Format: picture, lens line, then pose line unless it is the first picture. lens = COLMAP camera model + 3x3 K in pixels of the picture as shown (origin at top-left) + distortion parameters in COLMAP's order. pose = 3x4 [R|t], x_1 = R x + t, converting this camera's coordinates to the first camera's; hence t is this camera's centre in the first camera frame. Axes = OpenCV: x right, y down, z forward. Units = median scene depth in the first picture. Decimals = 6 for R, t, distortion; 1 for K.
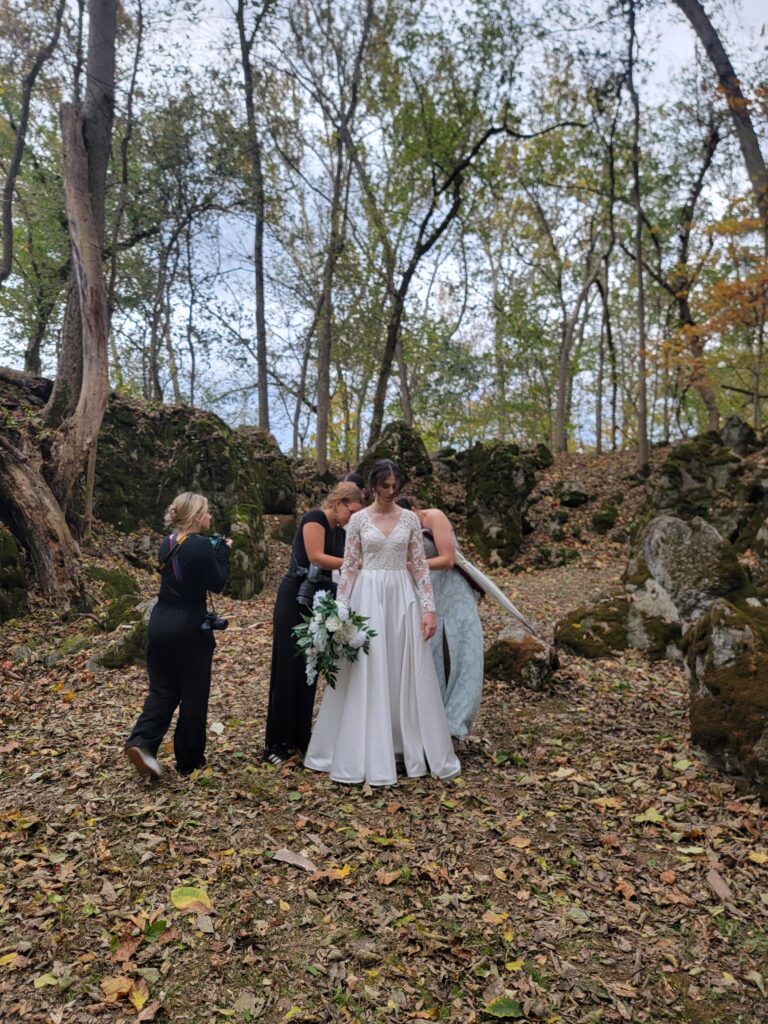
lens RADIAL K [[690.6, 0, 384.0], [0, 690.6, 512.0], [0, 0, 1]] dist [0.070803, -0.002714]
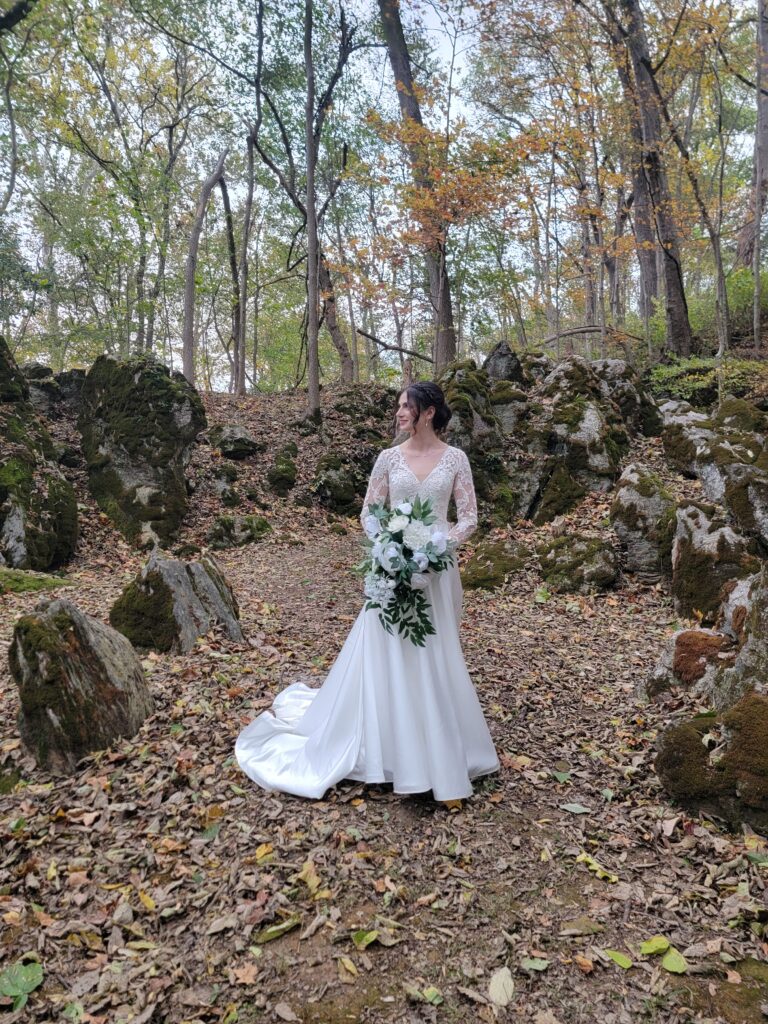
lens RADIAL K [[690.6, 0, 384.0], [0, 690.6, 512.0], [0, 0, 1]] dist [0.070803, -0.002714]
pose [[0.810164, -0.028708, 0.585500, -0.041598], [-0.007857, 0.998179, 0.059815, 0.003423], [-0.586151, -0.053060, 0.808462, 0.320804]]
